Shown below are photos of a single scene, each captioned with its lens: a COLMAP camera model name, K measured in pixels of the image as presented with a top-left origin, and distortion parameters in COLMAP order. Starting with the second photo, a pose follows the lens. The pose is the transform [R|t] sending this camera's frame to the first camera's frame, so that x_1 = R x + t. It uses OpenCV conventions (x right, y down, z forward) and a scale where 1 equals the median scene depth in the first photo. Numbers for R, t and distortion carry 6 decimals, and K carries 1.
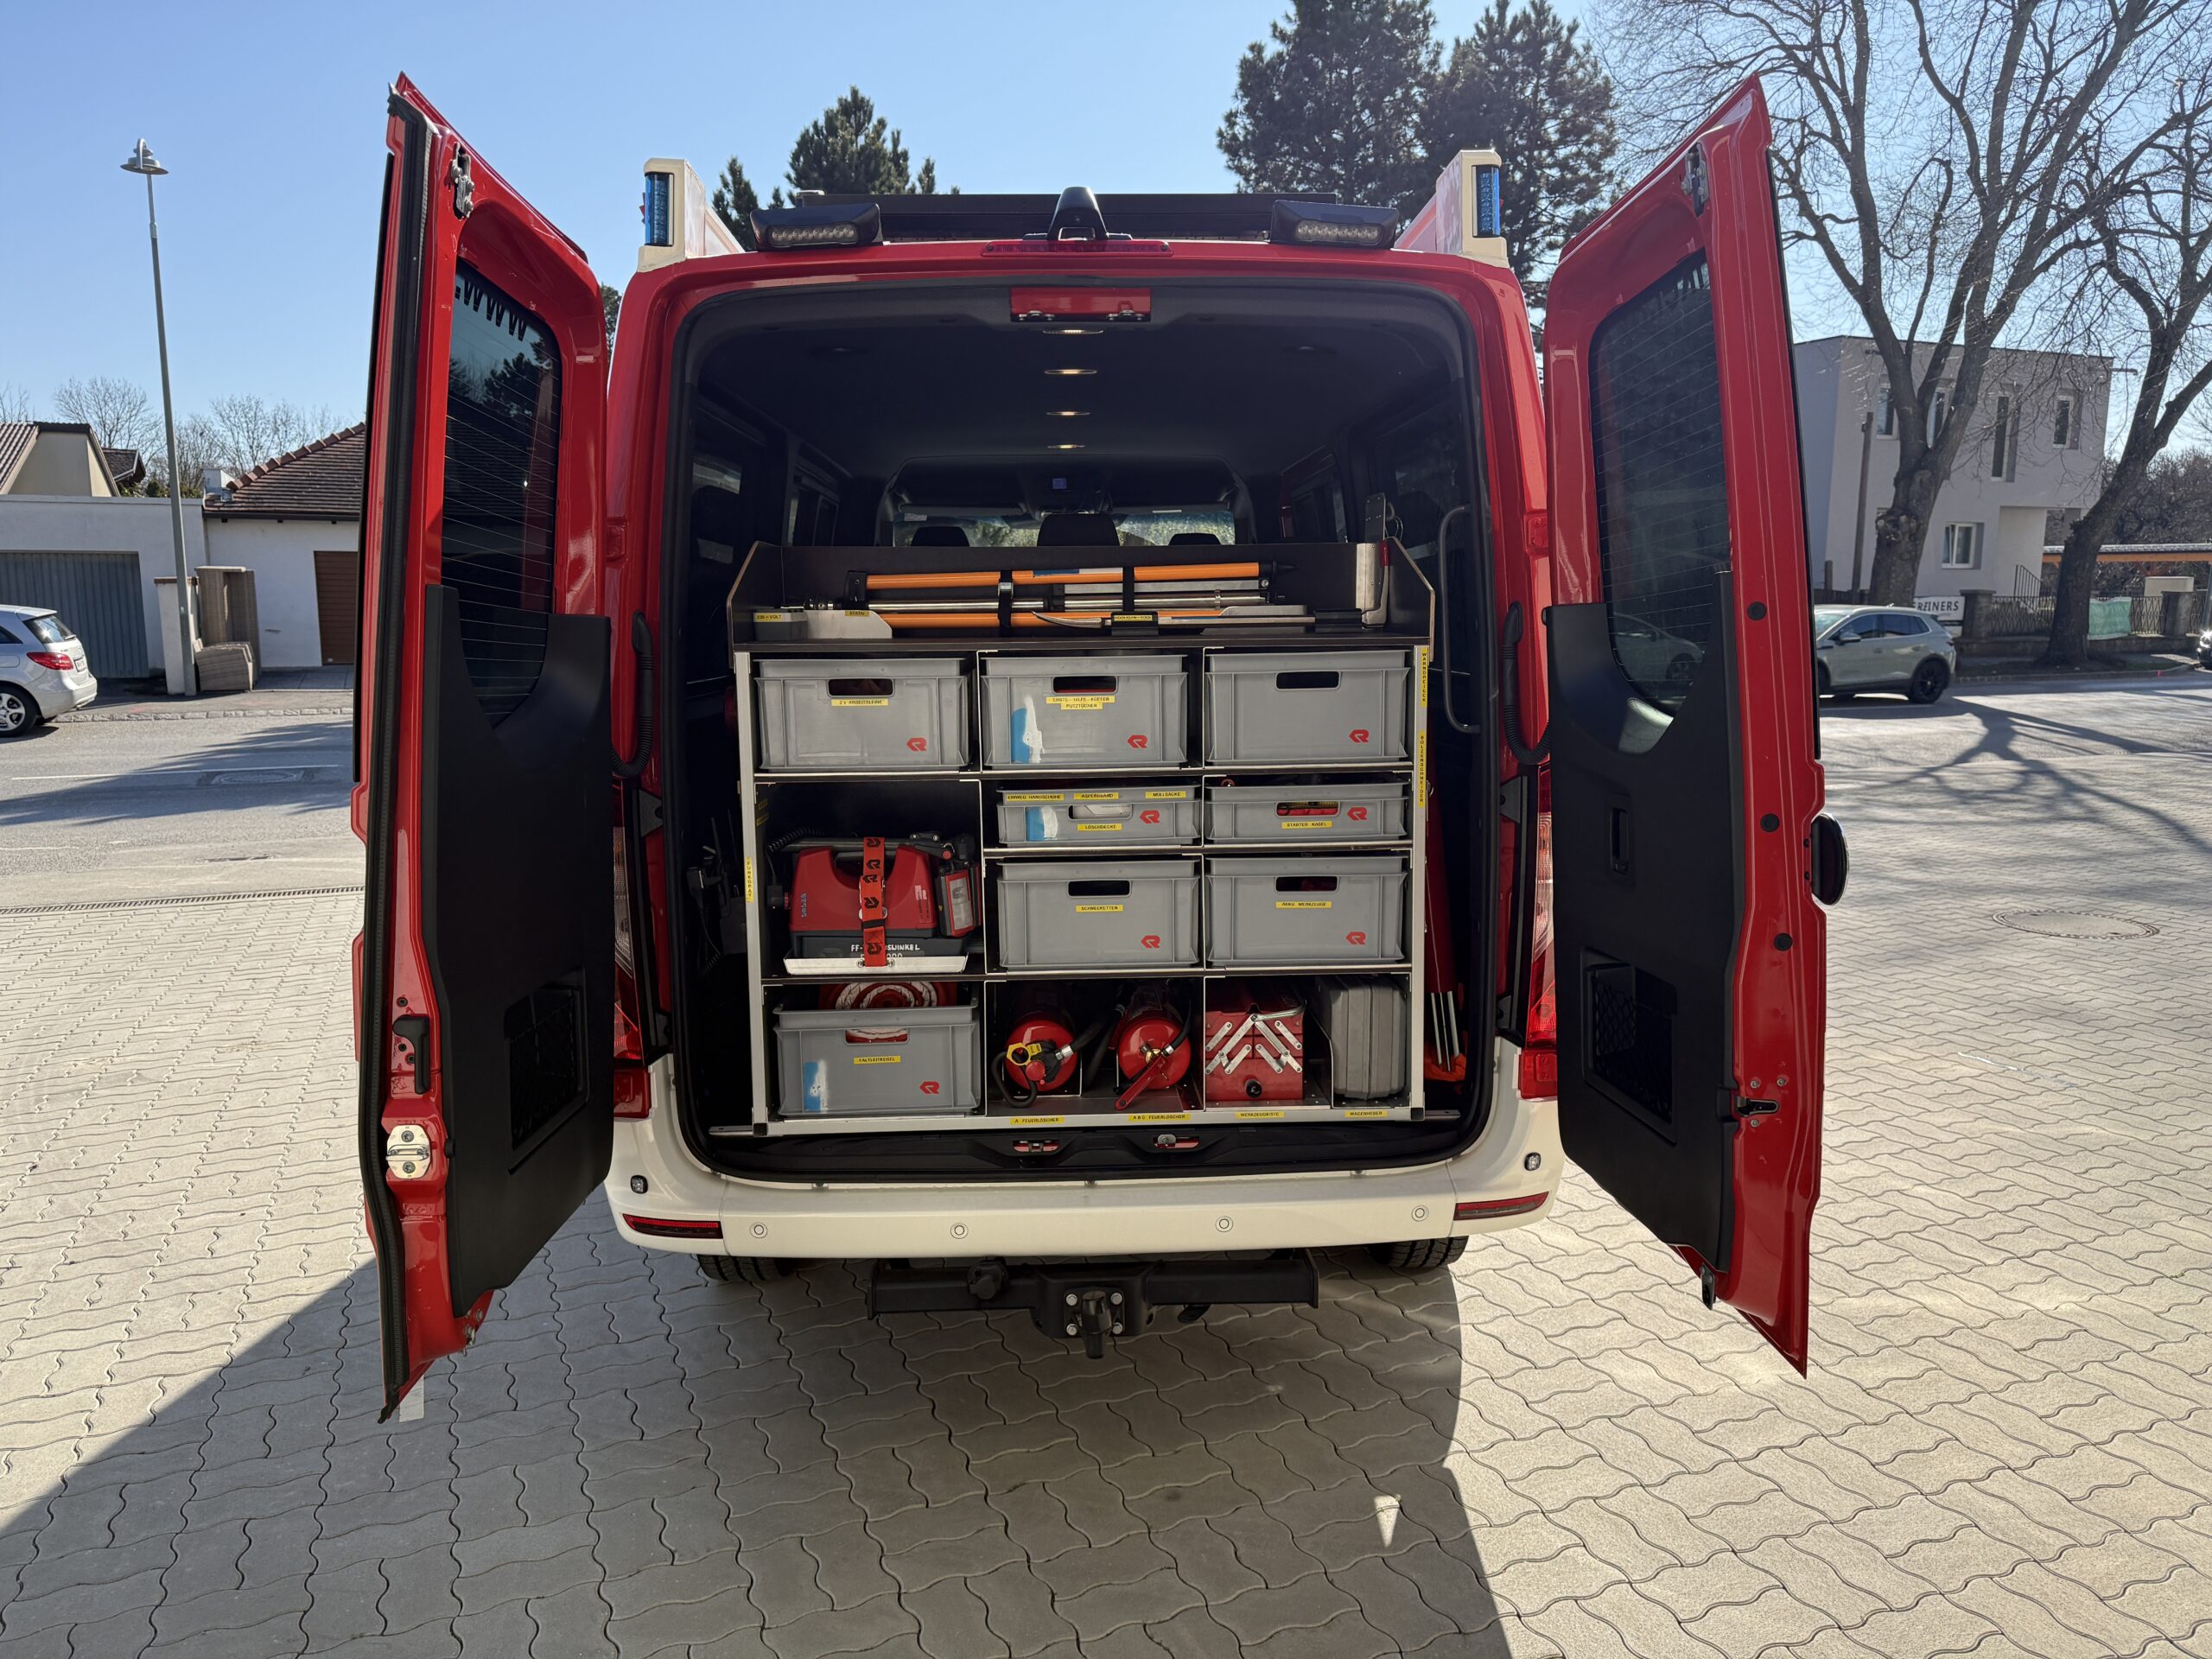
lens RADIAL K [[1566.1, 0, 1110.4], [0, 1566.1, 836.7], [0, 0, 1]] dist [0.011155, -0.012311]
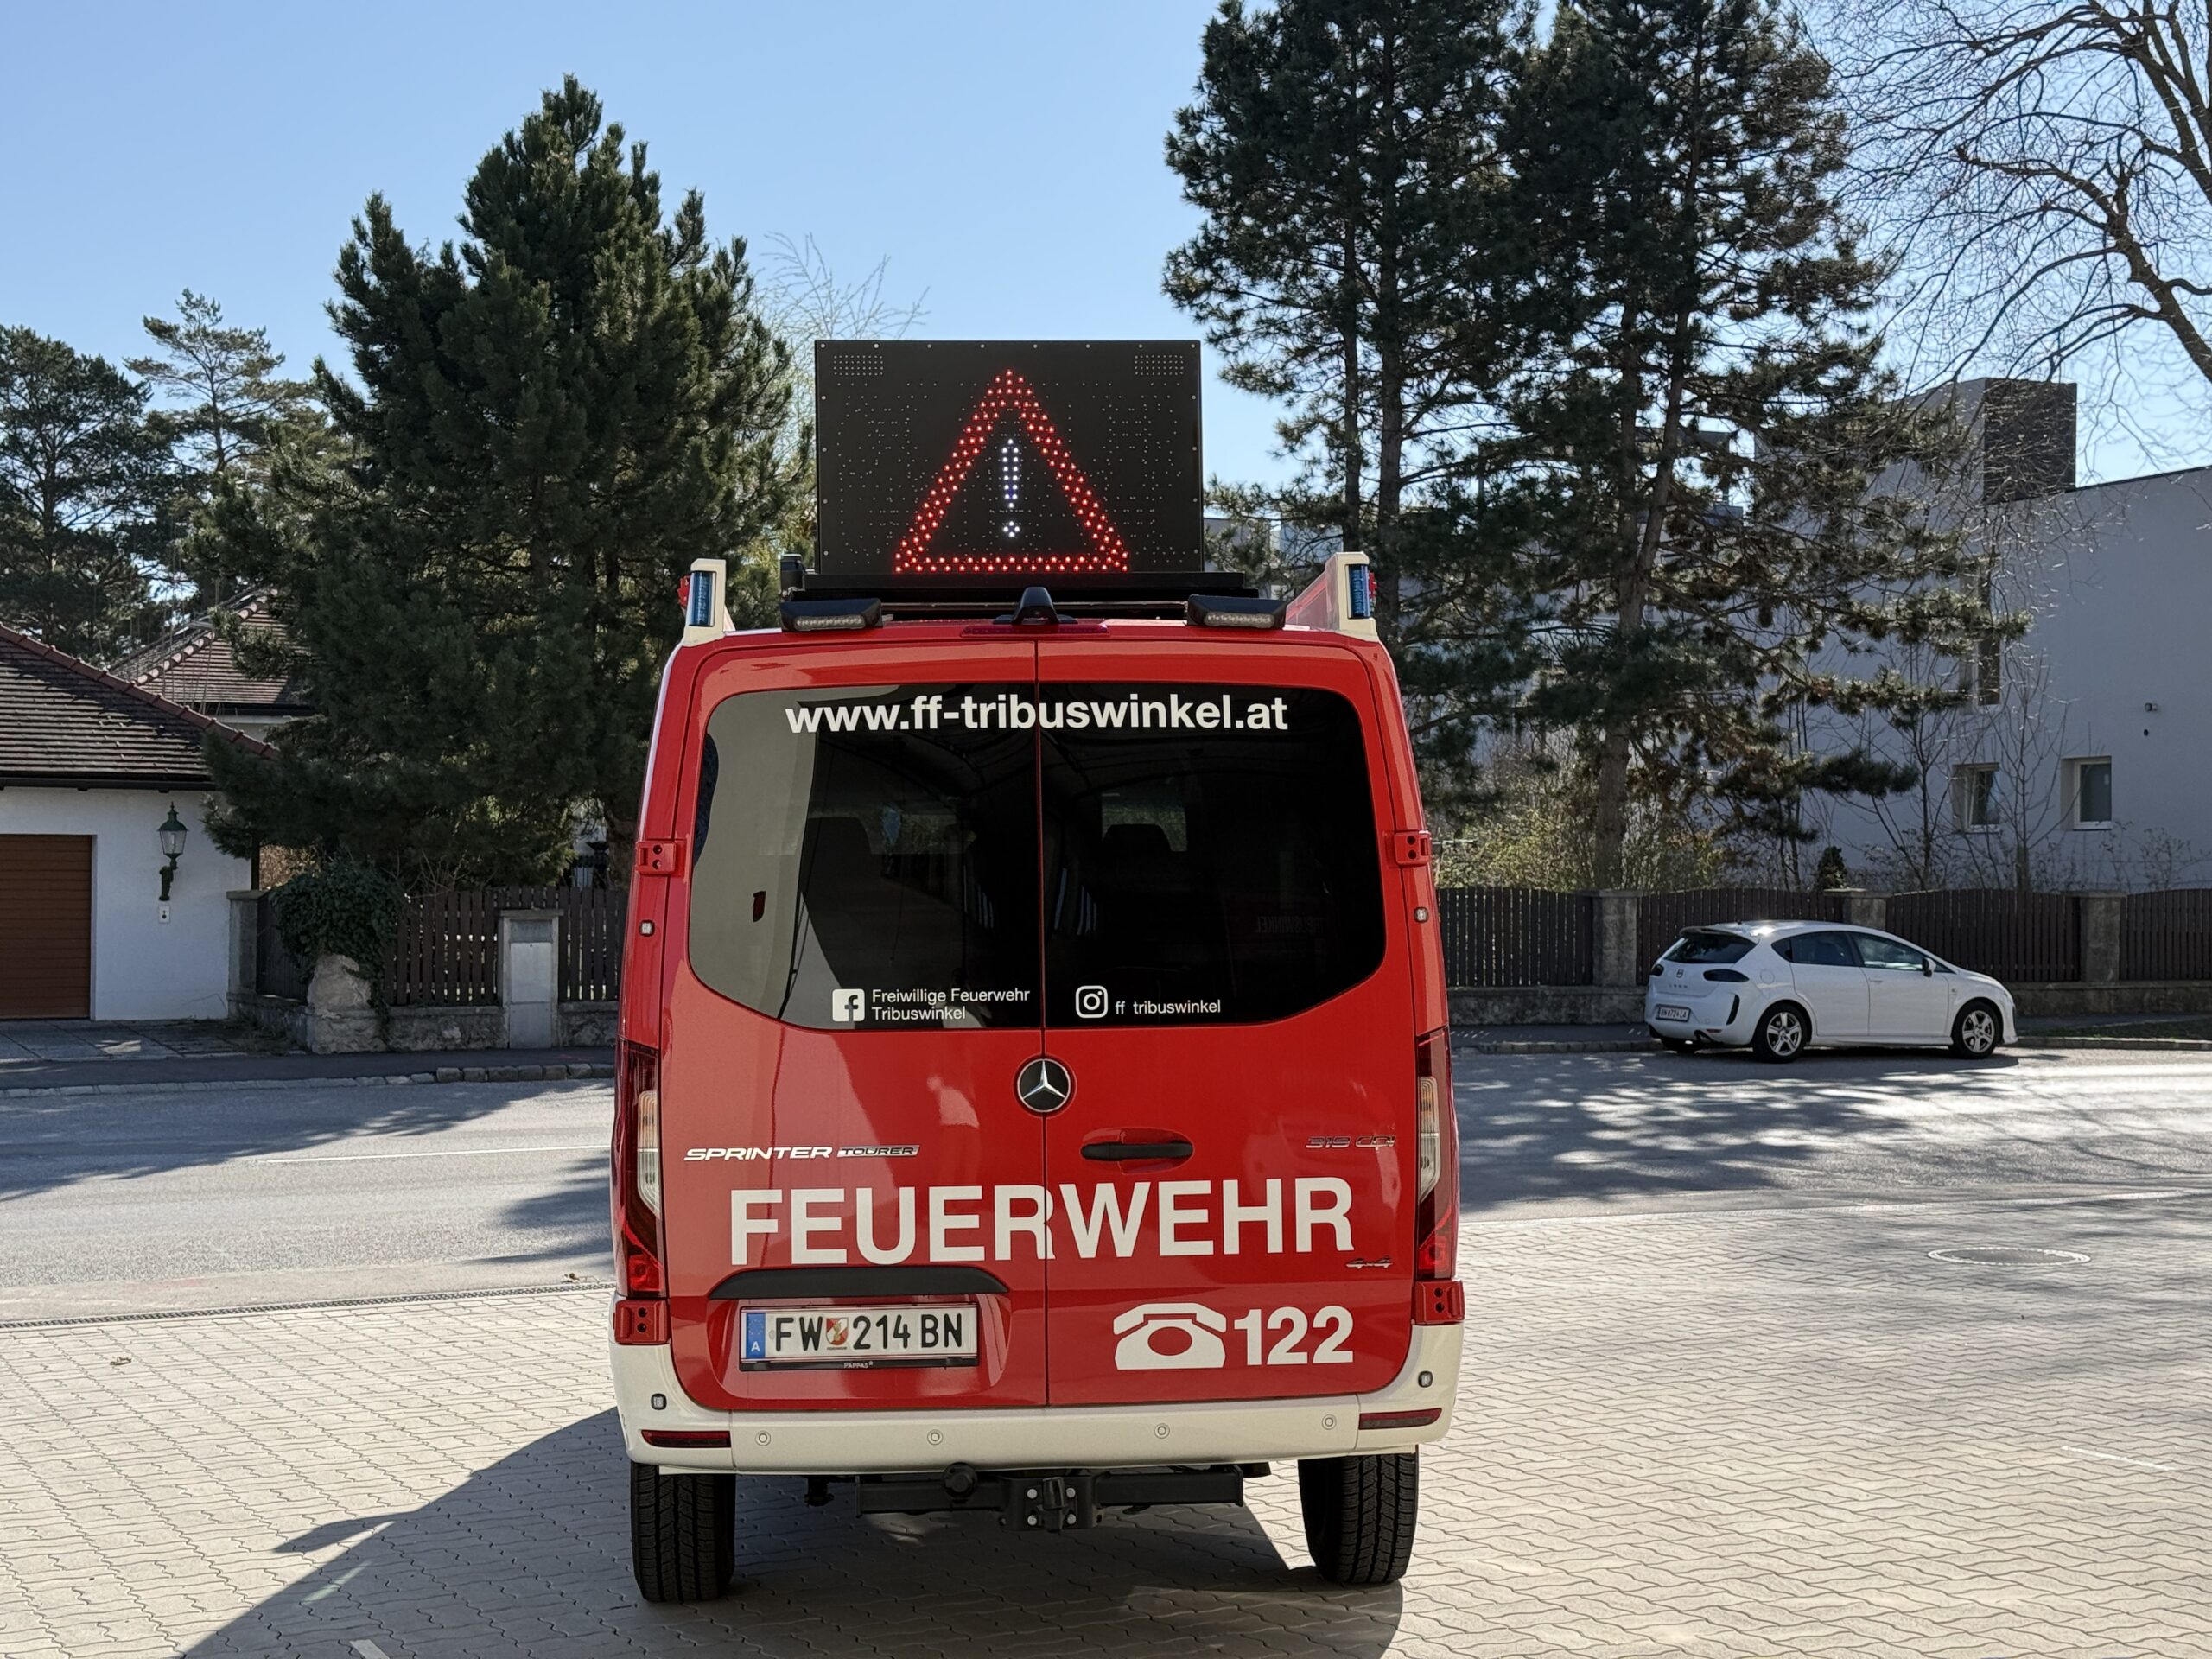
lens RADIAL K [[3064.5, 0, 1098.5], [0, 3064.5, 829.4], [0, 0, 1]] dist [0.157185, -0.016025]
pose [[0.999232, -0.001187, 0.039175, -0.006905], [0.008030, 0.984538, -0.174988, 0.022383], [-0.038362, 0.175168, 0.983791, -0.144819]]
